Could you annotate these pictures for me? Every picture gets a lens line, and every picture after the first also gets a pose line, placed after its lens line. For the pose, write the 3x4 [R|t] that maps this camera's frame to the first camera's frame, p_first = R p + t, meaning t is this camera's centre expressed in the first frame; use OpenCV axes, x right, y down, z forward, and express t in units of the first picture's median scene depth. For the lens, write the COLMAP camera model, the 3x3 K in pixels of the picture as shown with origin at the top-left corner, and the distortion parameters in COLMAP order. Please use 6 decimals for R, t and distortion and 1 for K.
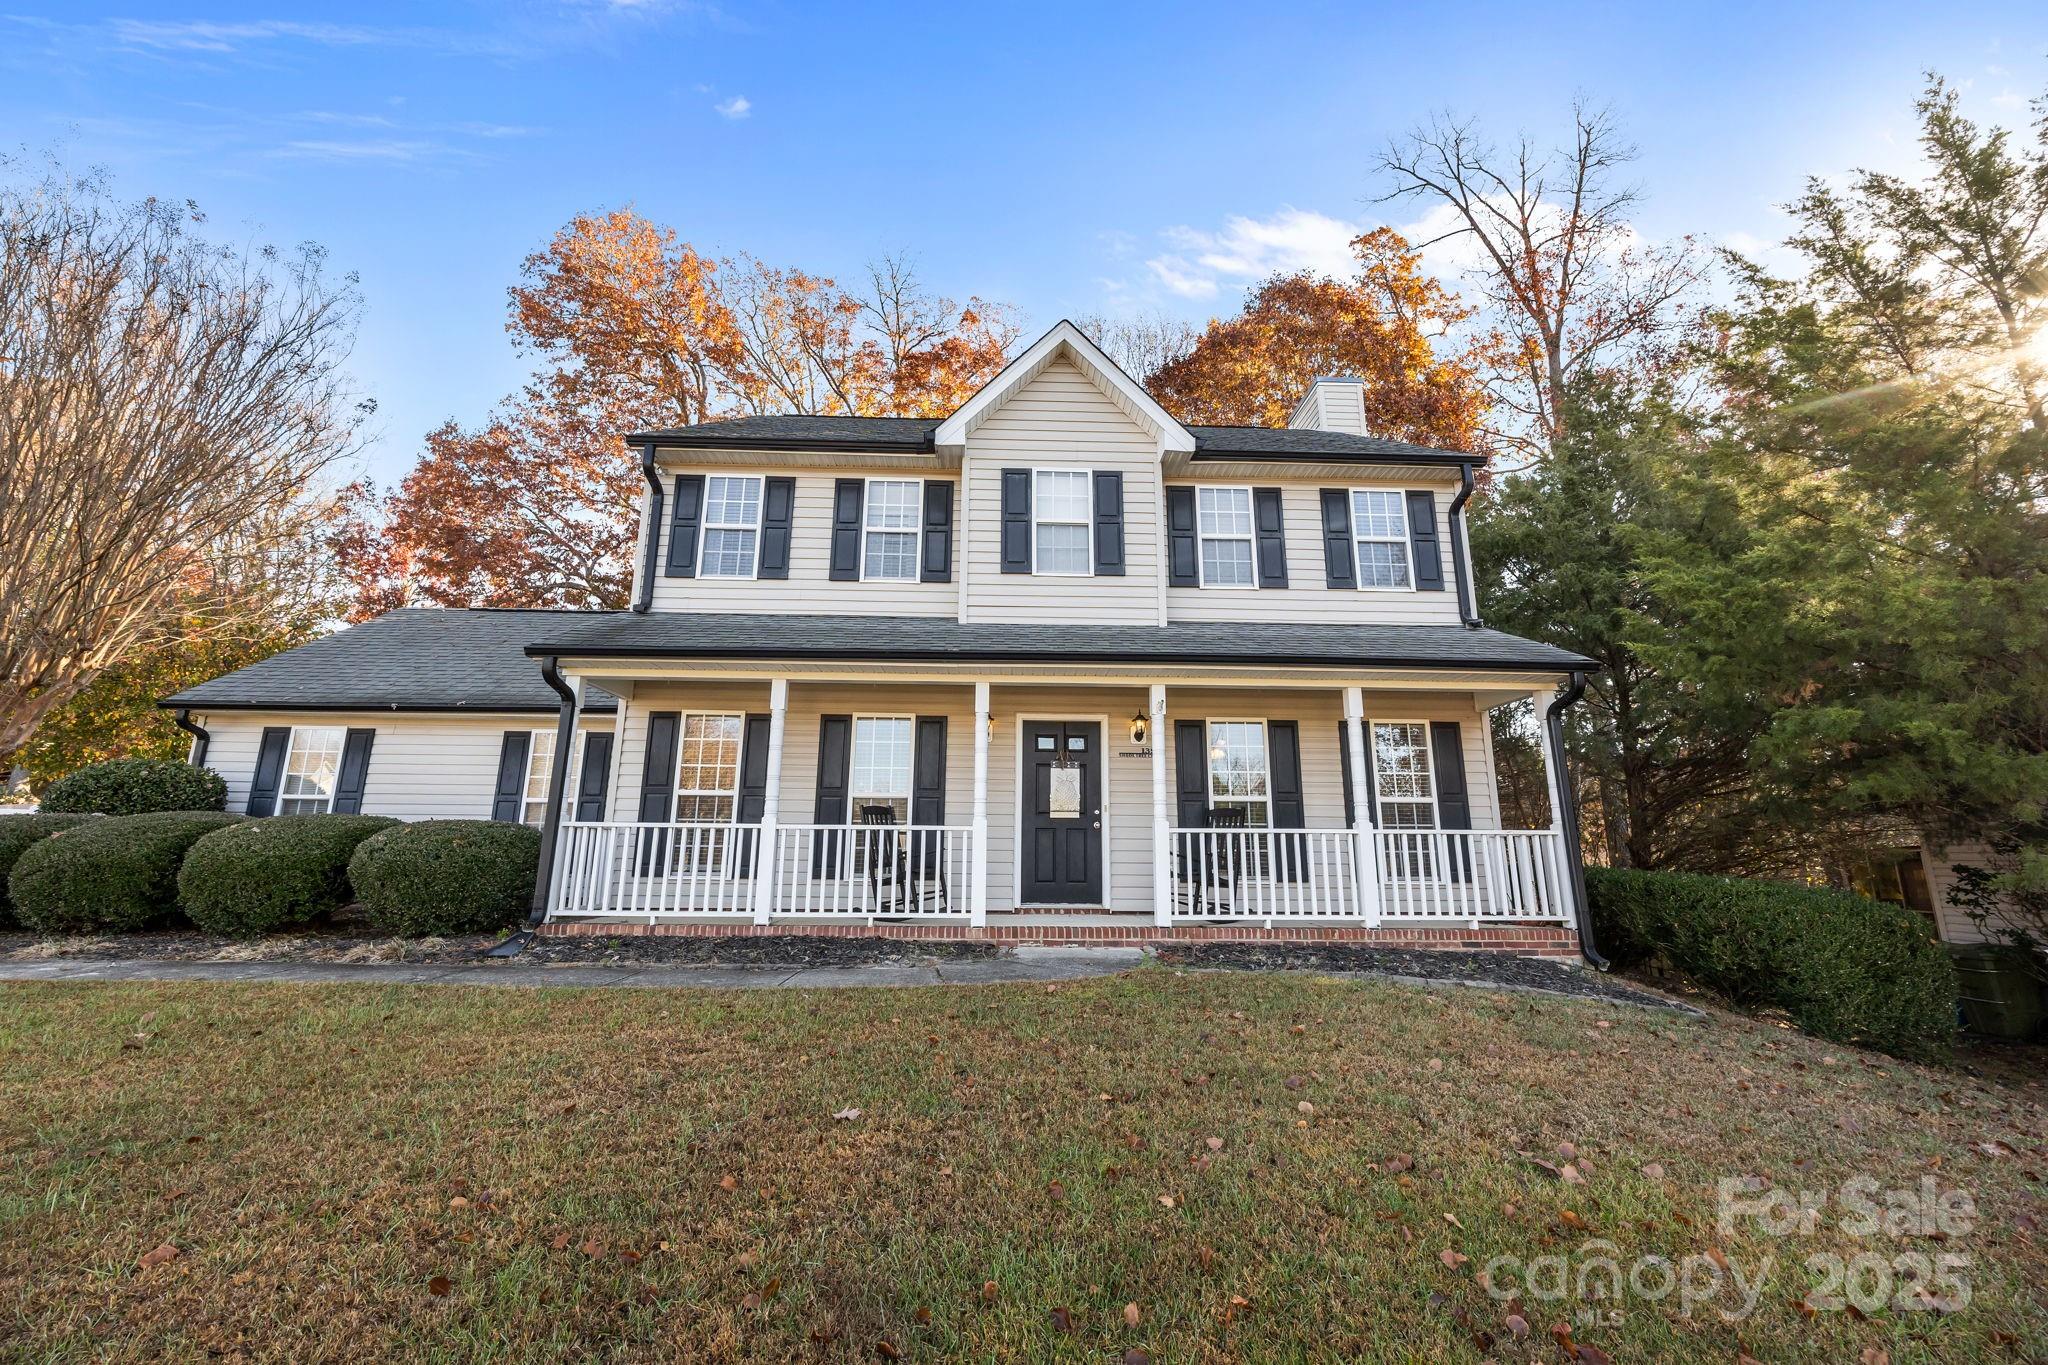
lens RADIAL K [[786.2, 0, 1004.2], [0, 786.2, 682.3], [0, 0, 1]] dist [-0.002535, 0.000303]
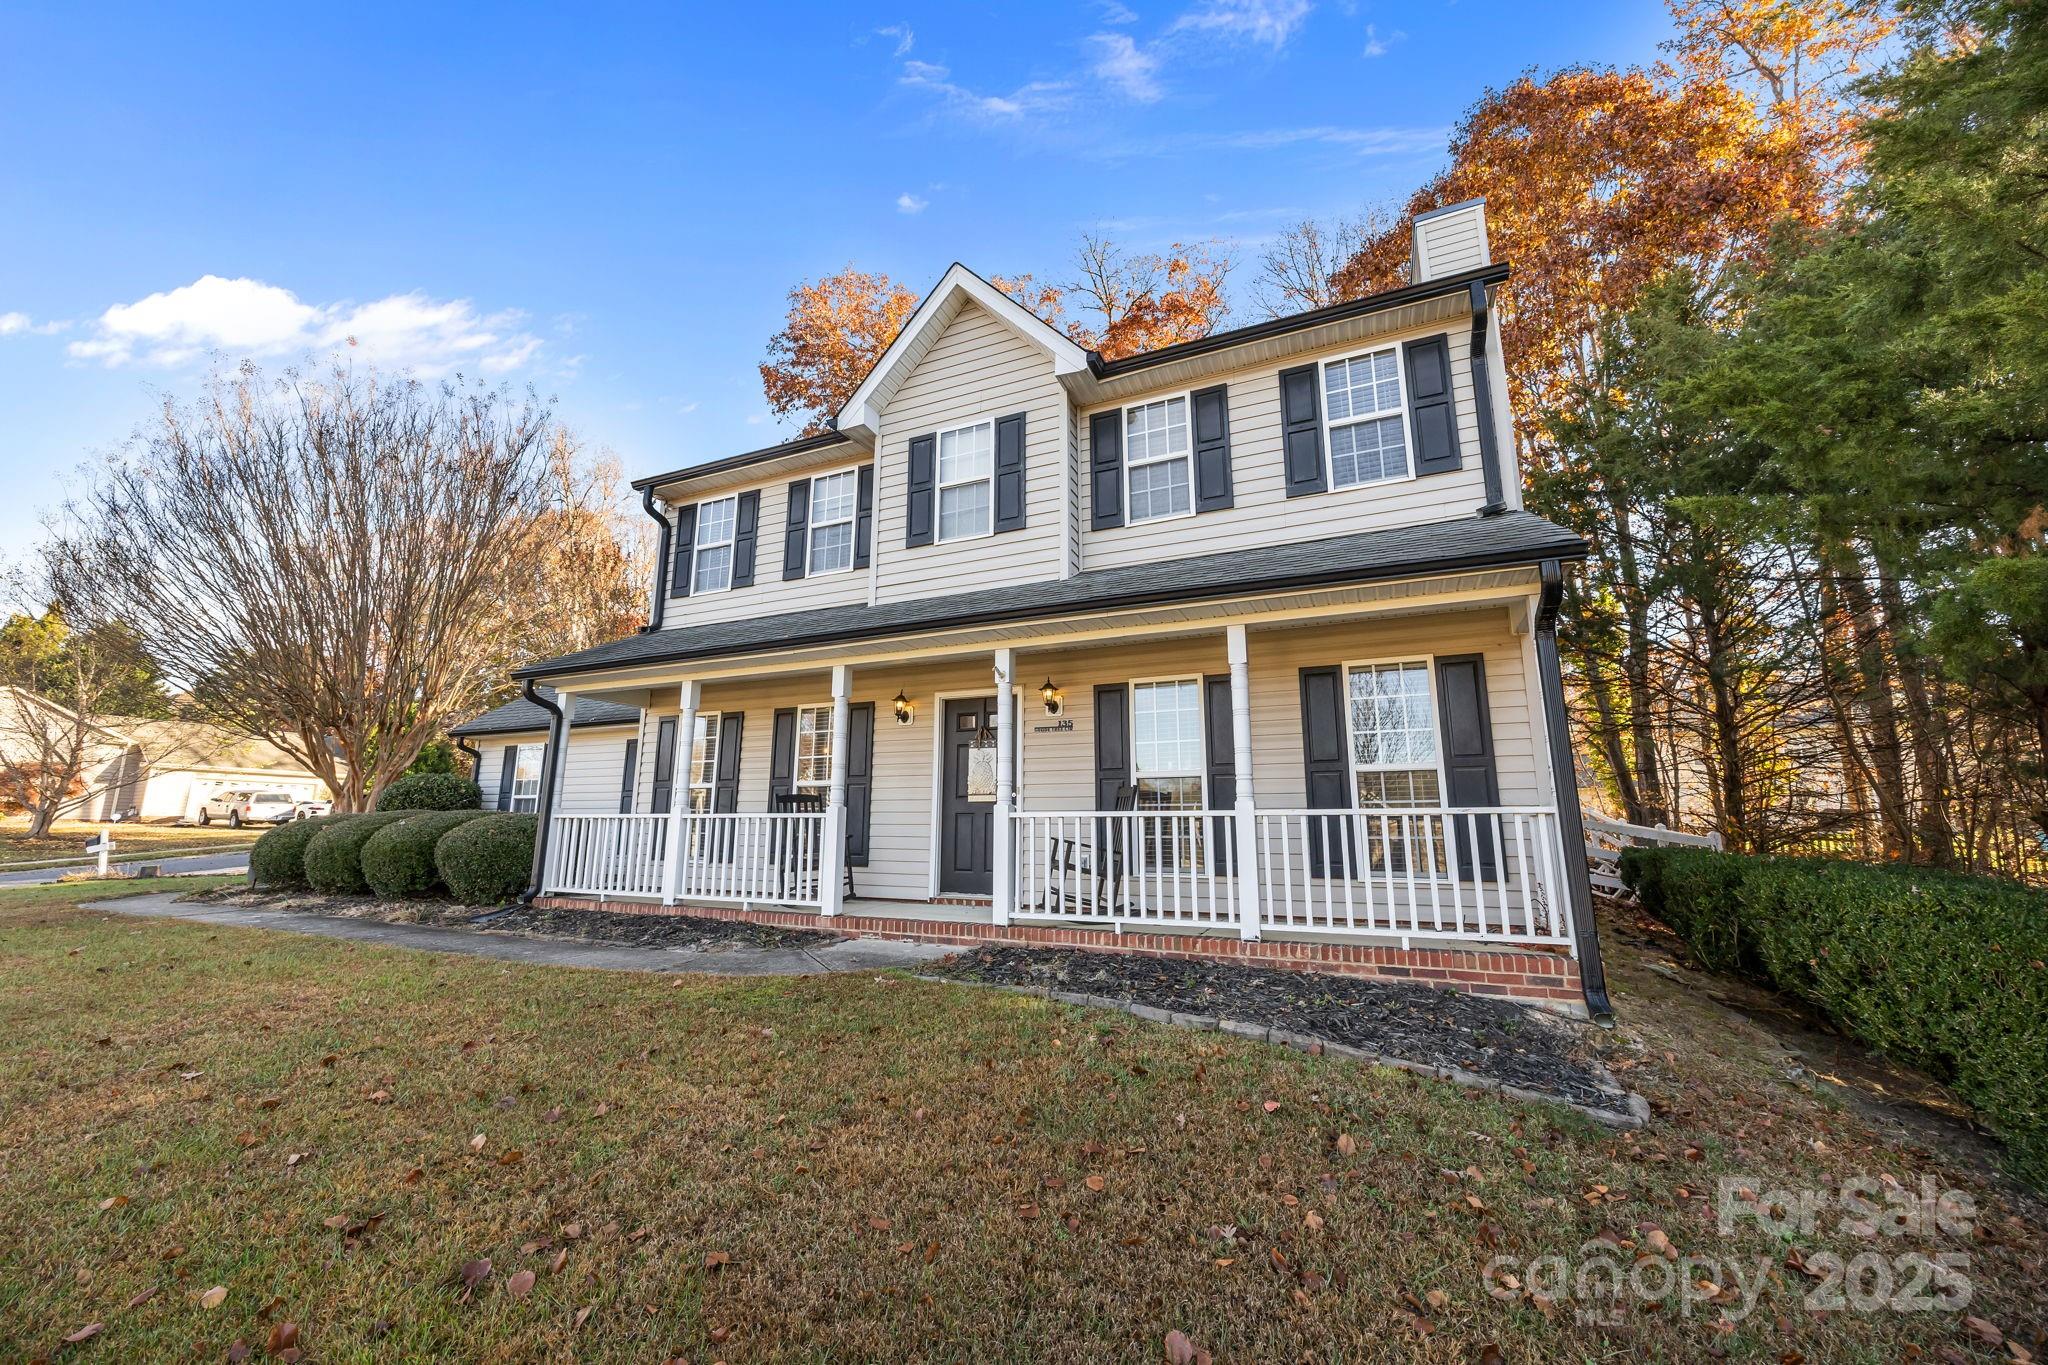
lens RADIAL K [[786.2, 0, 1012.2], [0, 786.2, 679.0], [0, 0, 1]] dist [-0.002535, 0.000303]
pose [[0.893983, -0.088853, -0.439202, 0.509768], [0.096157, 0.995350, -0.005639, 0.036776], [0.437661, -0.037191, 0.898370, 0.187470]]
